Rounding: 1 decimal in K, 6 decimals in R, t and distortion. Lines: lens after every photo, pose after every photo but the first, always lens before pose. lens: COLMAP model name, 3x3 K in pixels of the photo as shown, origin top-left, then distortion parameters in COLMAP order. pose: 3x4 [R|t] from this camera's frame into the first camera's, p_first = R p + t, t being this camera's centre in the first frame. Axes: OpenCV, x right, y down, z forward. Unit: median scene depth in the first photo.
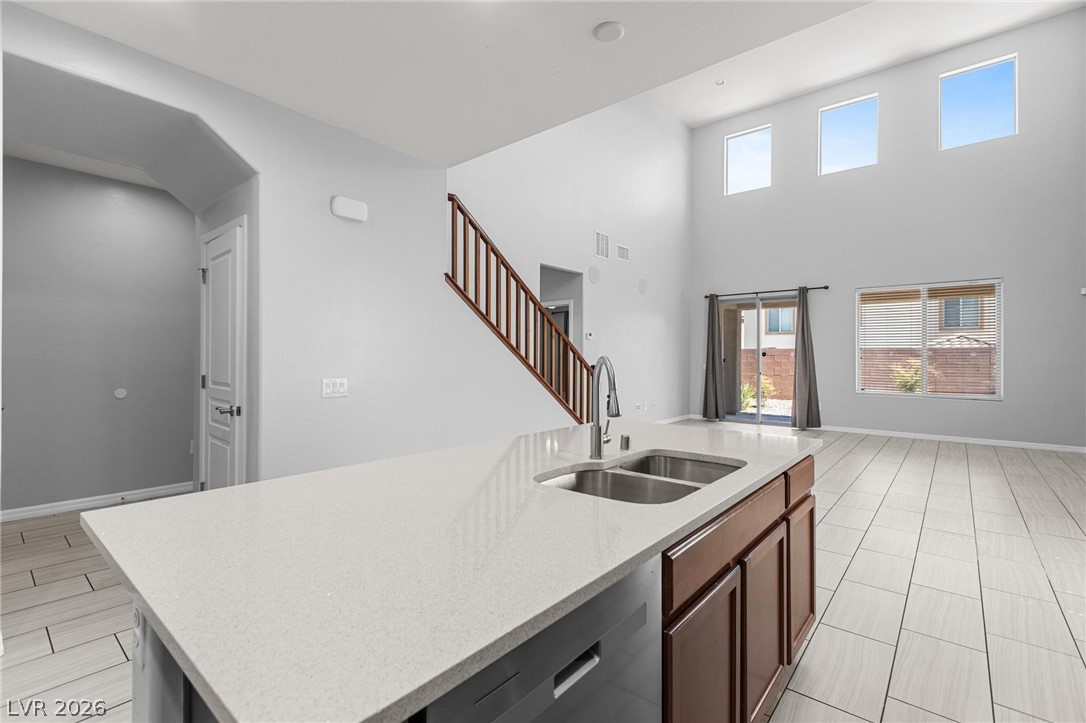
lens RADIAL K [[493.3, 0, 528.3], [0, 493.3, 349.5], [0, 0, 1]] dist [-0.003782, 0.000930]
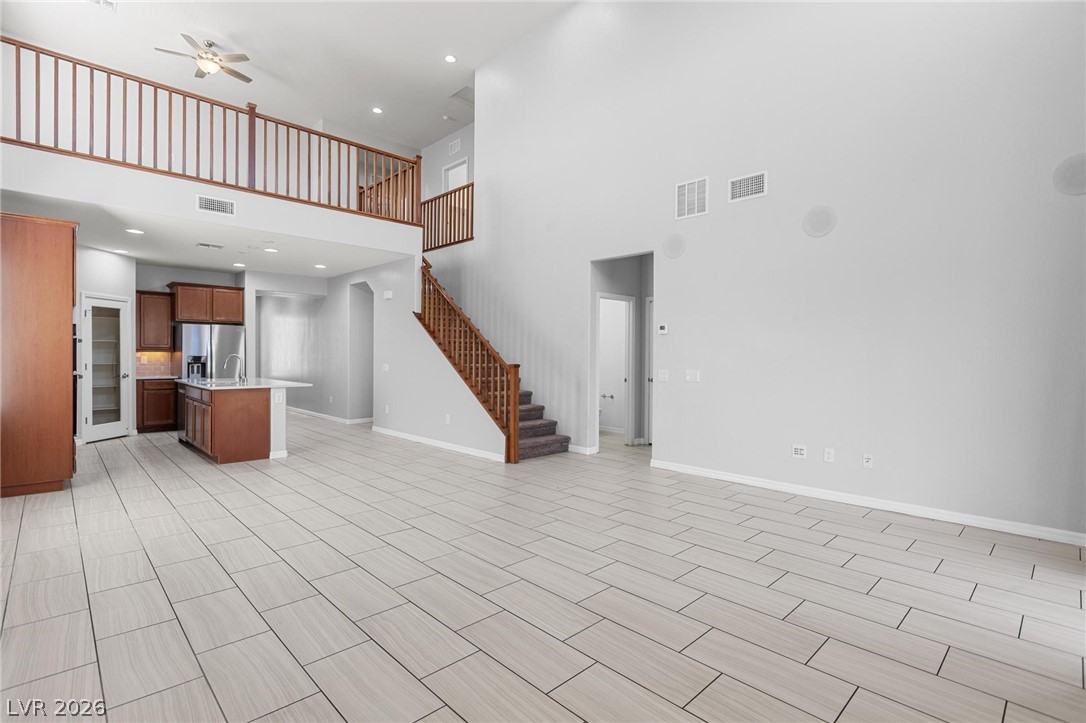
lens RADIAL K [[503.5, 0, 545.2], [0, 503.5, 360.1], [0, 0, 1]] dist [-0.015170, 0.002741]
pose [[-0.075384, 0.003062, -0.997150, 0.772177], [0.004931, 0.999984, 0.002698, 0.013994], [0.997142, -0.004714, -0.075397, 0.744502]]
